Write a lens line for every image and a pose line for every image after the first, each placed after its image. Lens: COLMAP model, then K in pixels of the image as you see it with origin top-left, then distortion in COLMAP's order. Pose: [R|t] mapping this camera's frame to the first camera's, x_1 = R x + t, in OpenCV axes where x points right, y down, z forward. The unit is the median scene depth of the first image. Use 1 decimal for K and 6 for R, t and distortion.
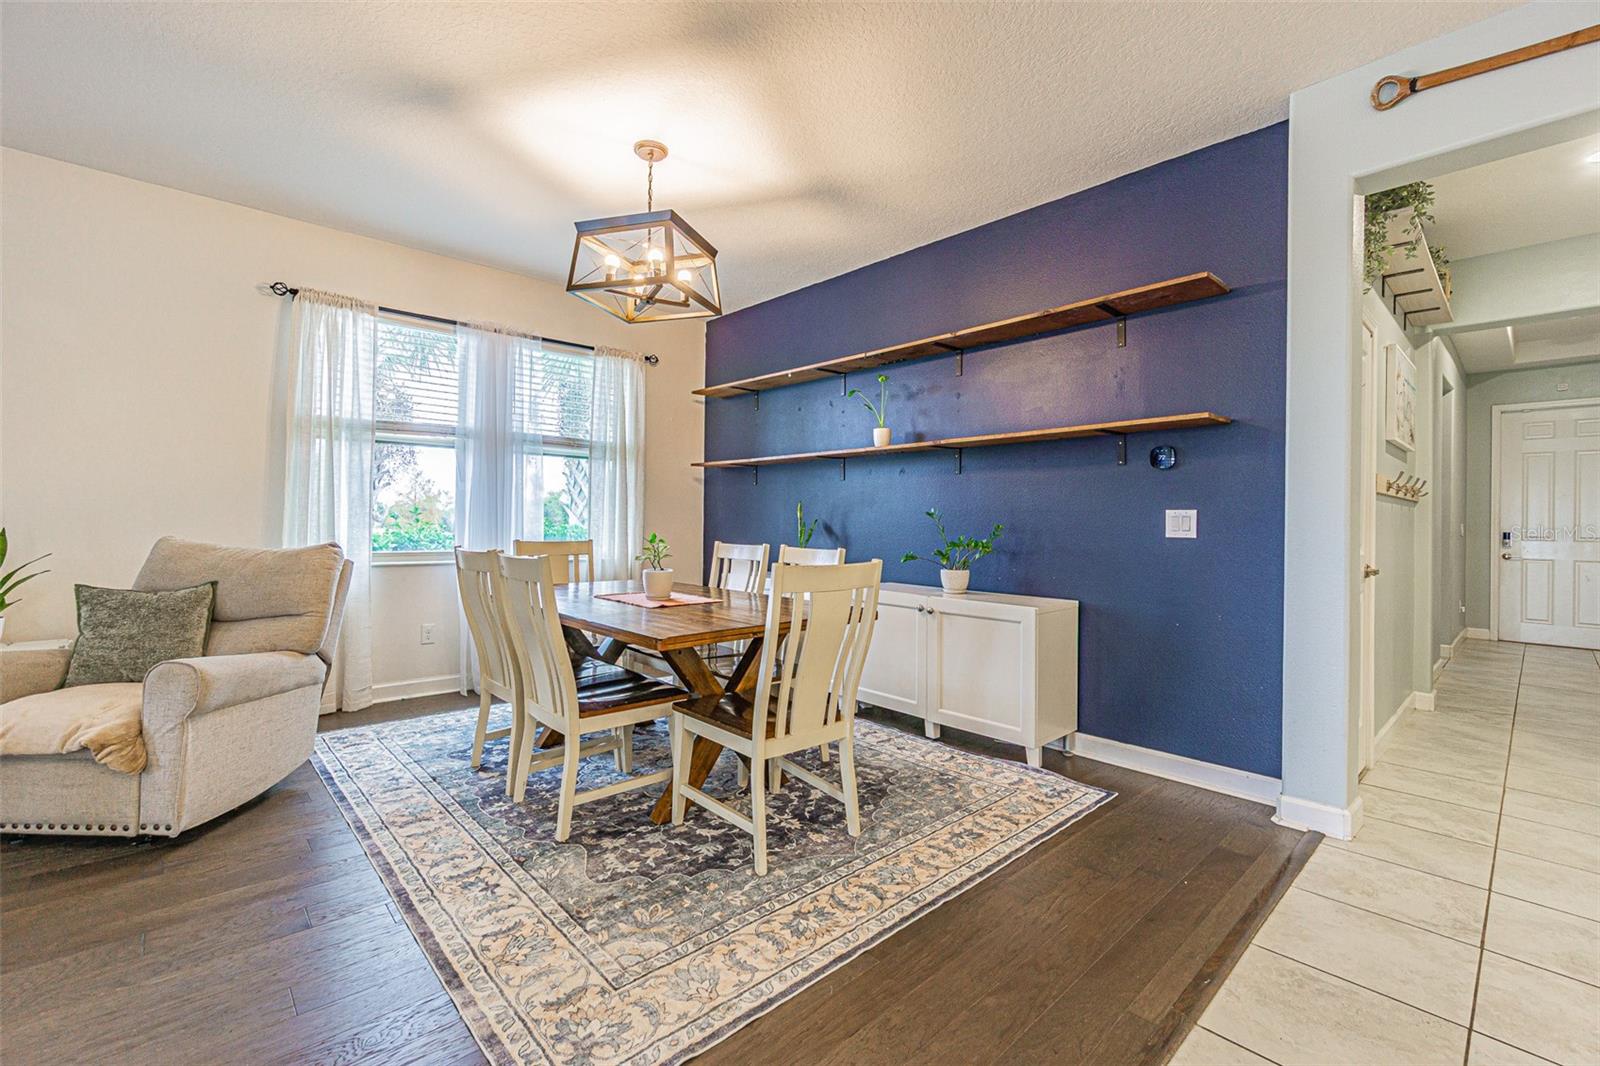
lens RADIAL K [[691.1, 0, 794.0], [0, 691.1, 518.5], [0, 0, 1]] dist [-0.000865, 0.000052]
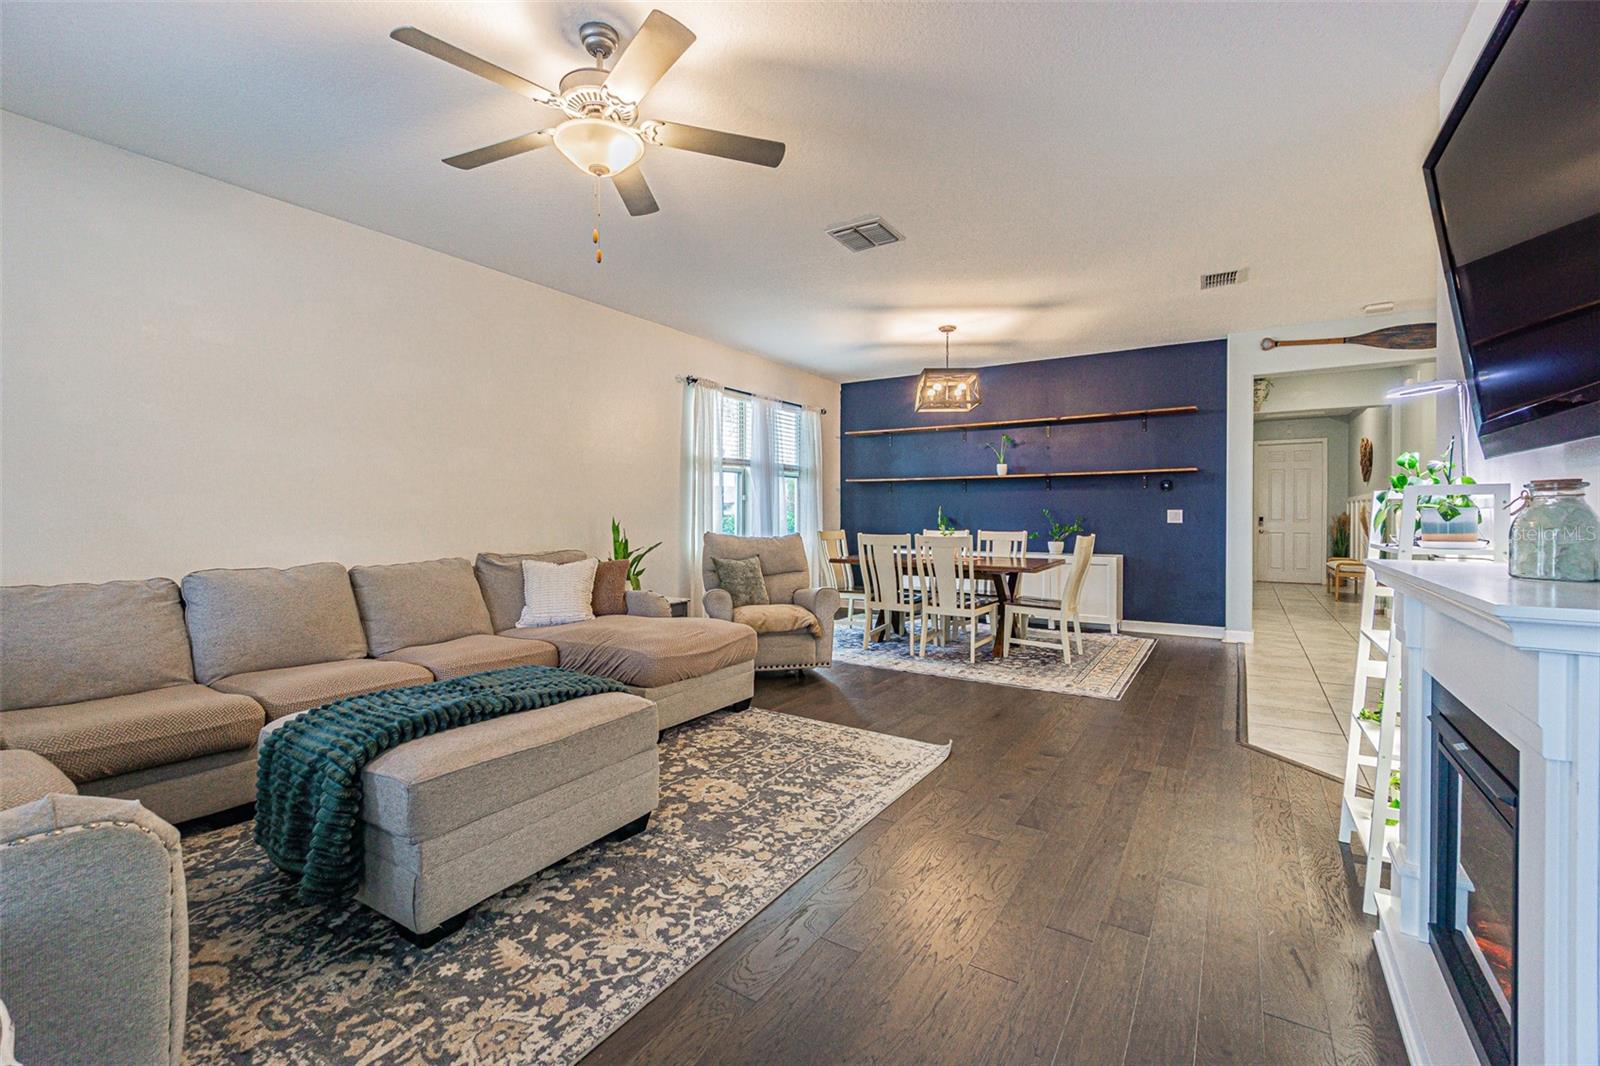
lens RADIAL K [[691.1, 0, 794.0], [0, 691.1, 518.5], [0, 0, 1]] dist [-0.000865, 0.000052]
pose [[0.968248, -0.014538, 0.249570, -0.899793], [0.011472, 0.999840, 0.013735, -0.023681], [-0.249730, -0.010436, 0.968259, -0.629611]]
